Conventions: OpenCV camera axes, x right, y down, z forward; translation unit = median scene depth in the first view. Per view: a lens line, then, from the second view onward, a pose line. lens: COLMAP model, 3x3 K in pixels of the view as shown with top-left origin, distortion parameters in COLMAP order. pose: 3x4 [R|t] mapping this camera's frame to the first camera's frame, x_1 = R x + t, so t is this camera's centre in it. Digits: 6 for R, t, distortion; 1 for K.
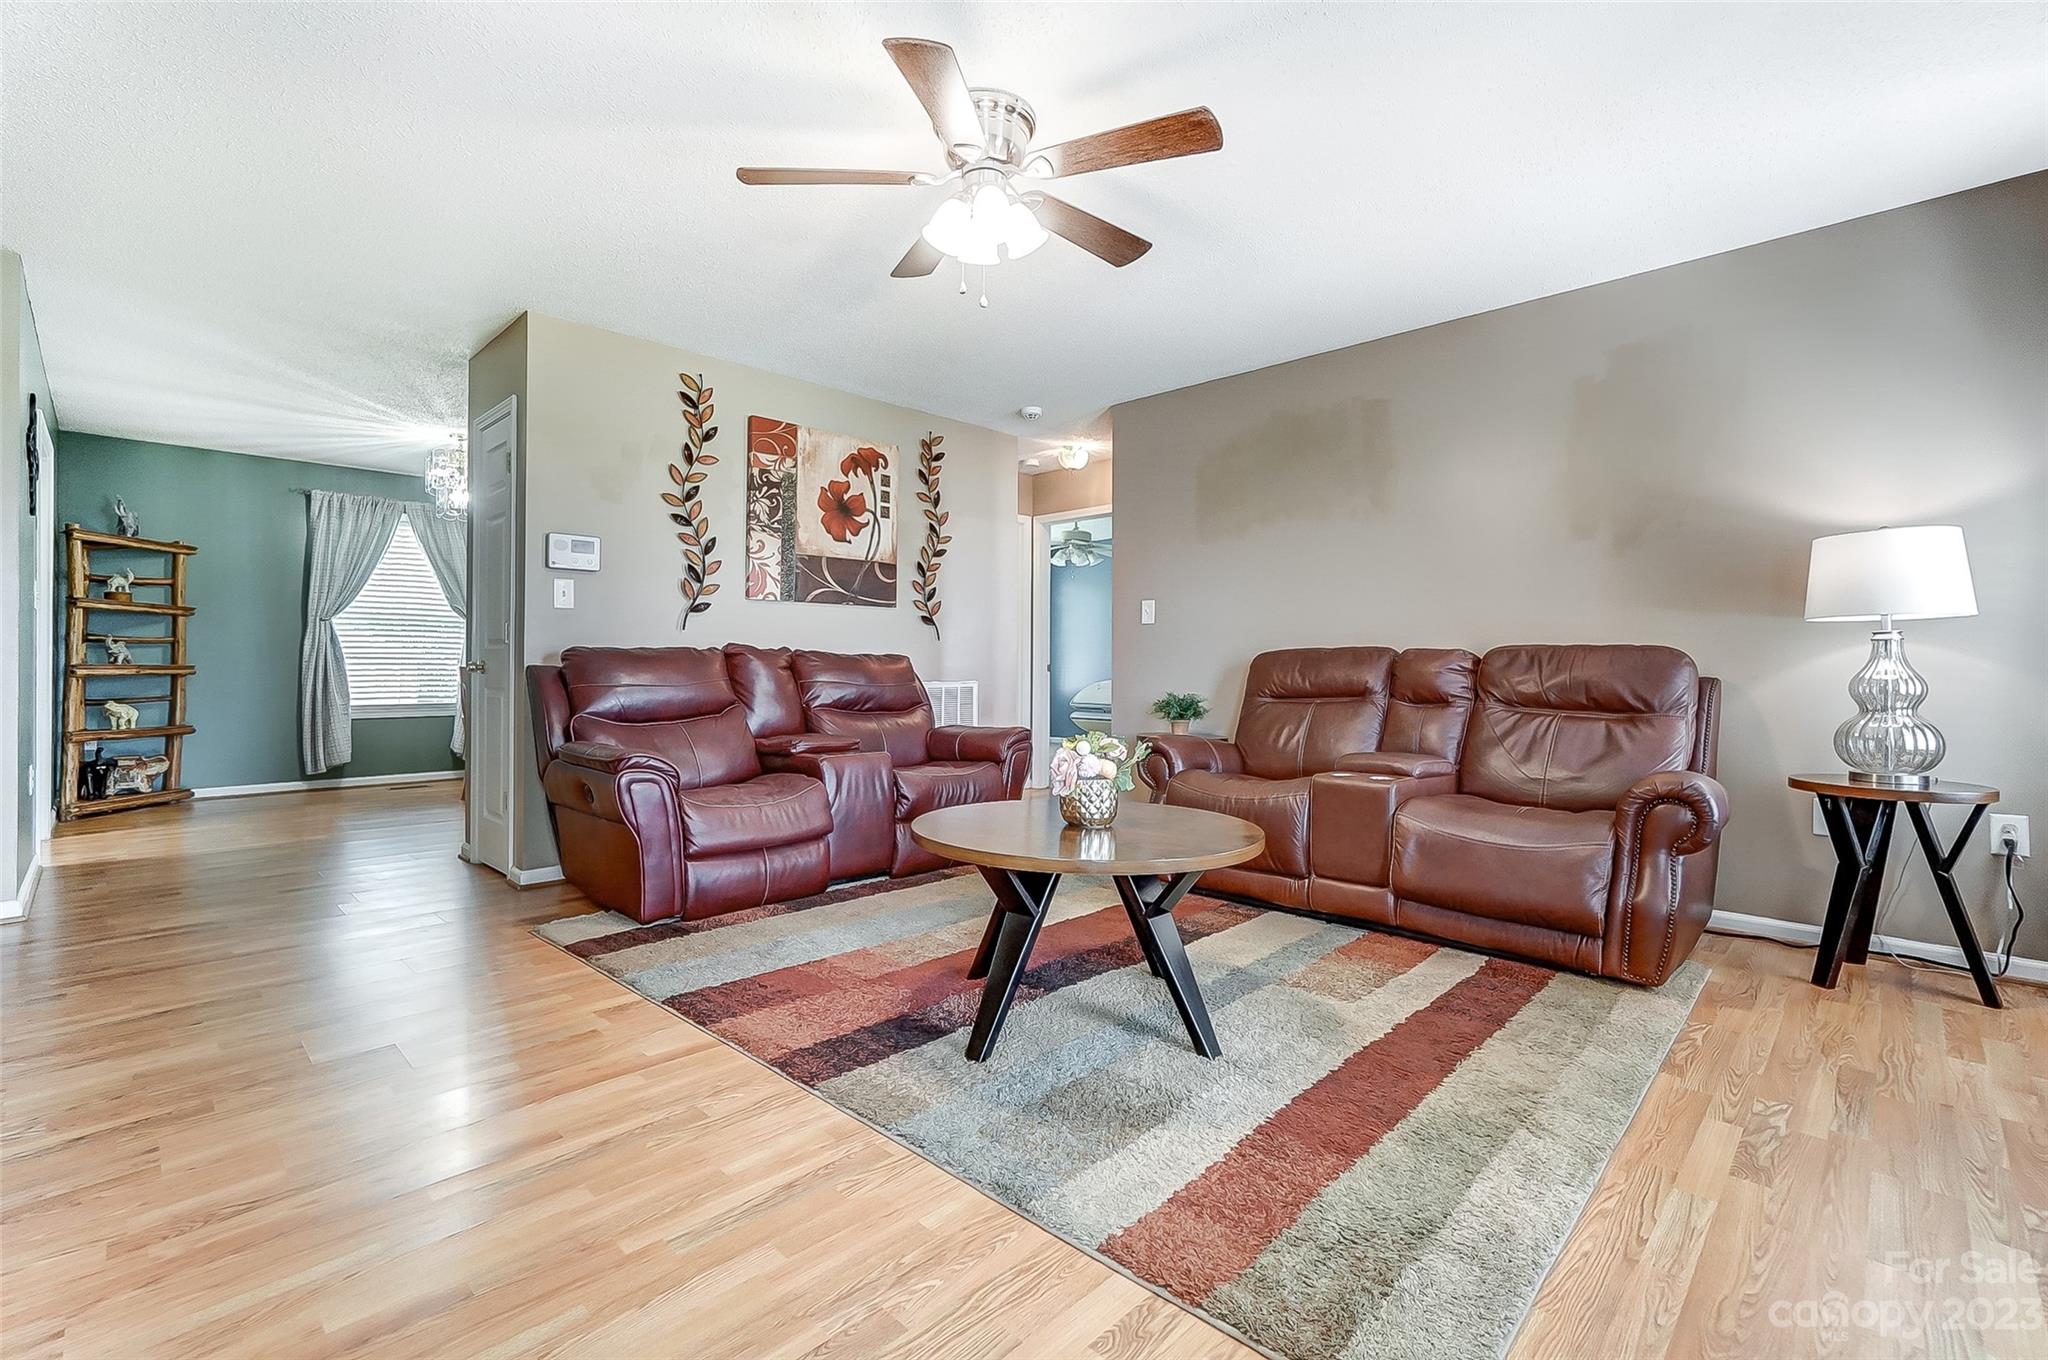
lens RADIAL K [[906.7, 0, 1014.3], [0, 906.7, 663.4], [0, 0, 1]] dist [-0.028303, 0.012288]
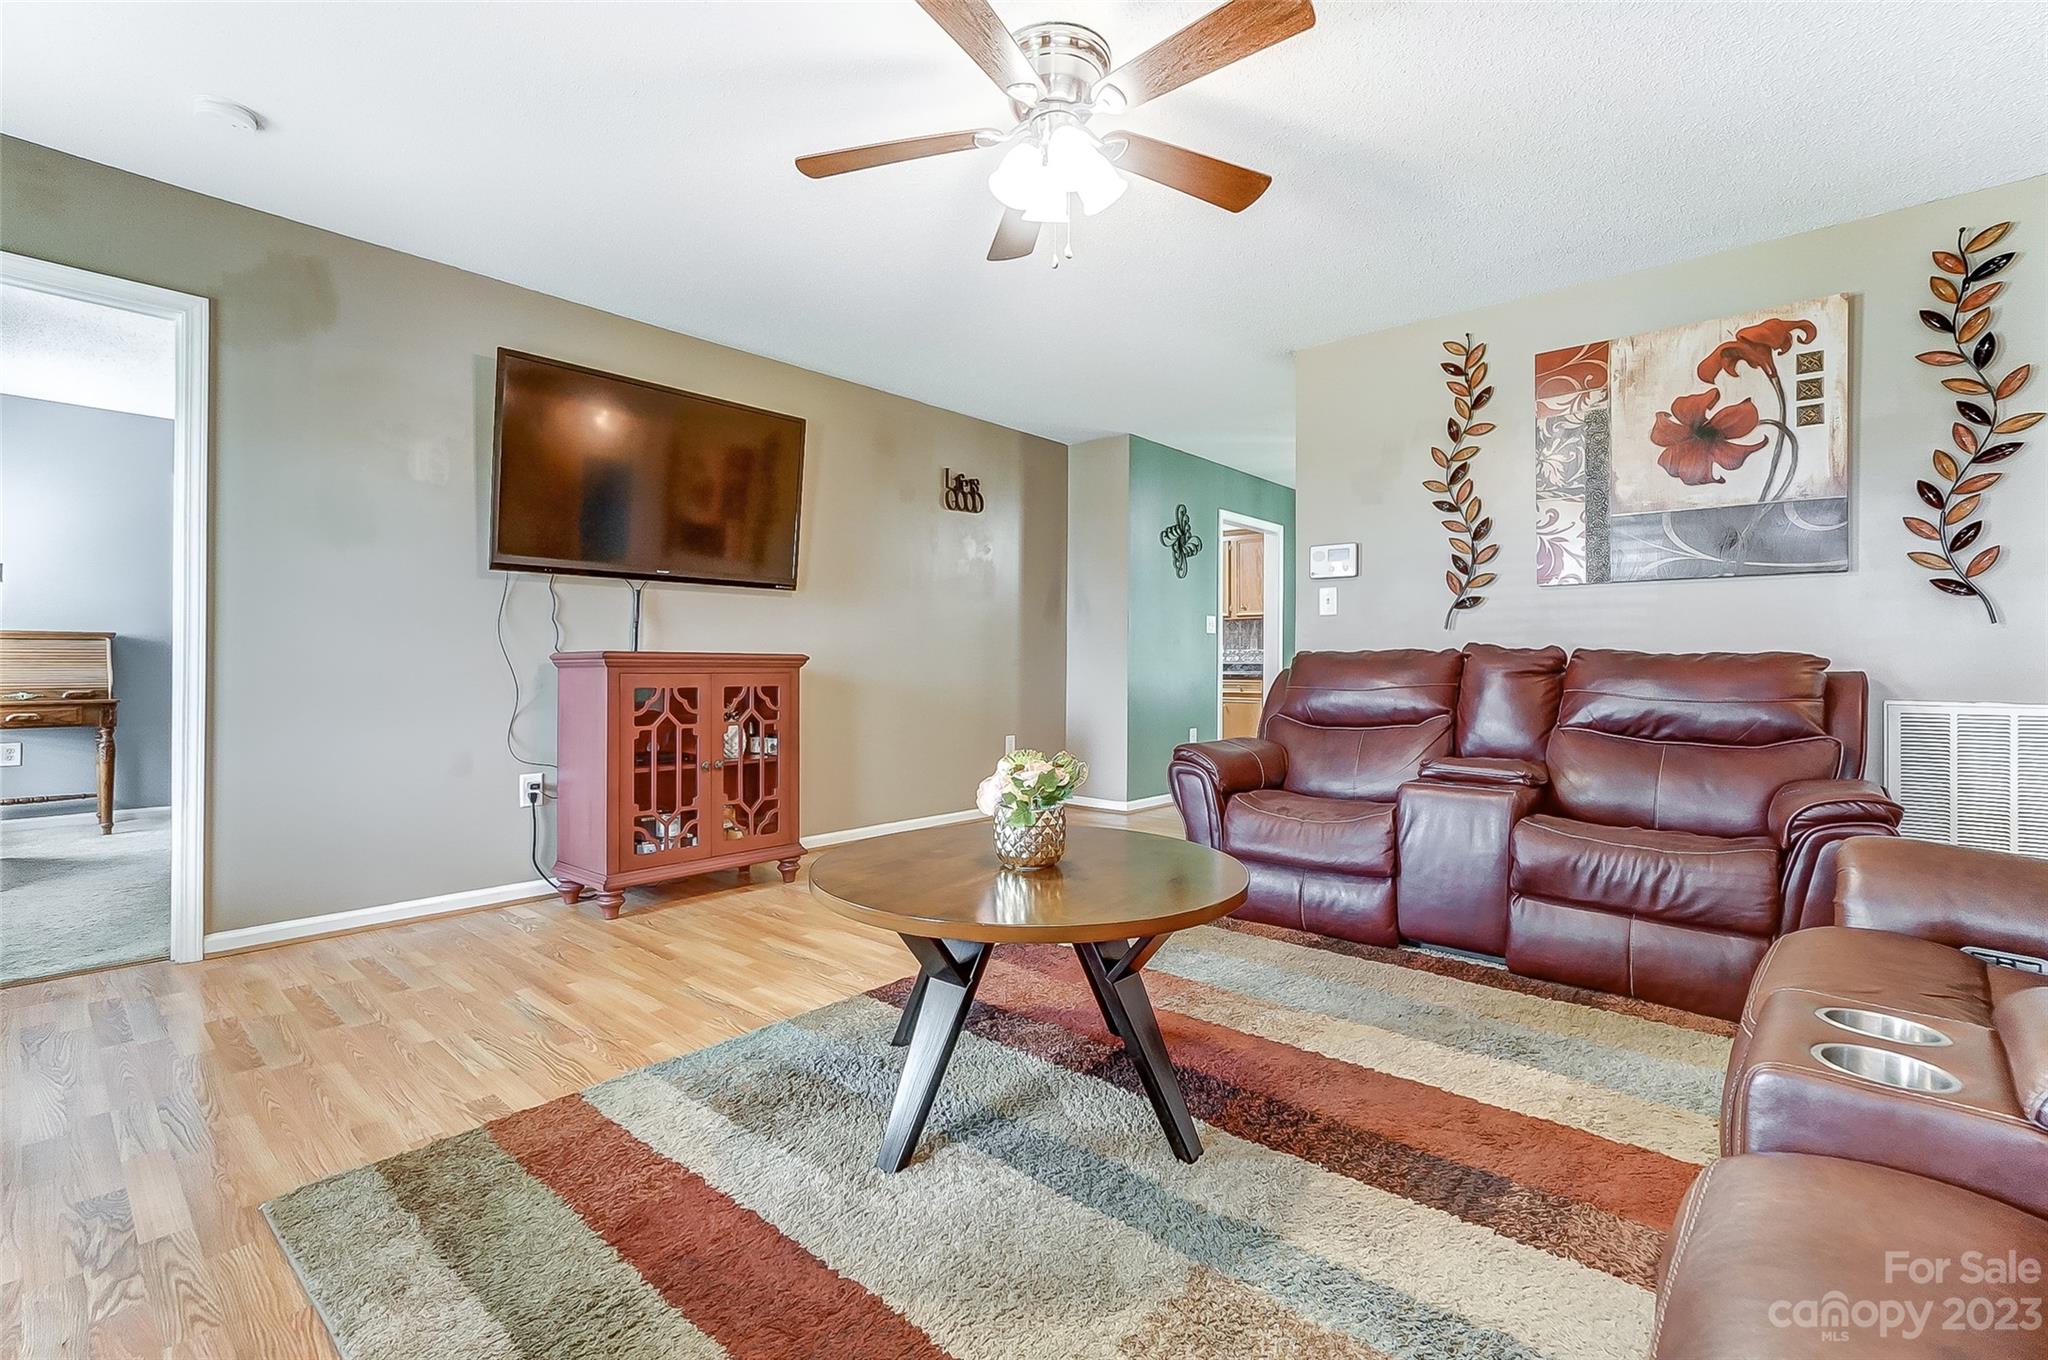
lens RADIAL K [[911.9, 0, 1019.6], [0, 911.9, 652.8], [0, 0, 1]] dist [-0.000013, 0.000742]
pose [[0.056225, -0.008638, -0.998381, 0.475141], [0.003033, 0.999959, -0.008481, -0.006579], [0.998414, -0.002551, 0.056249, 0.490769]]
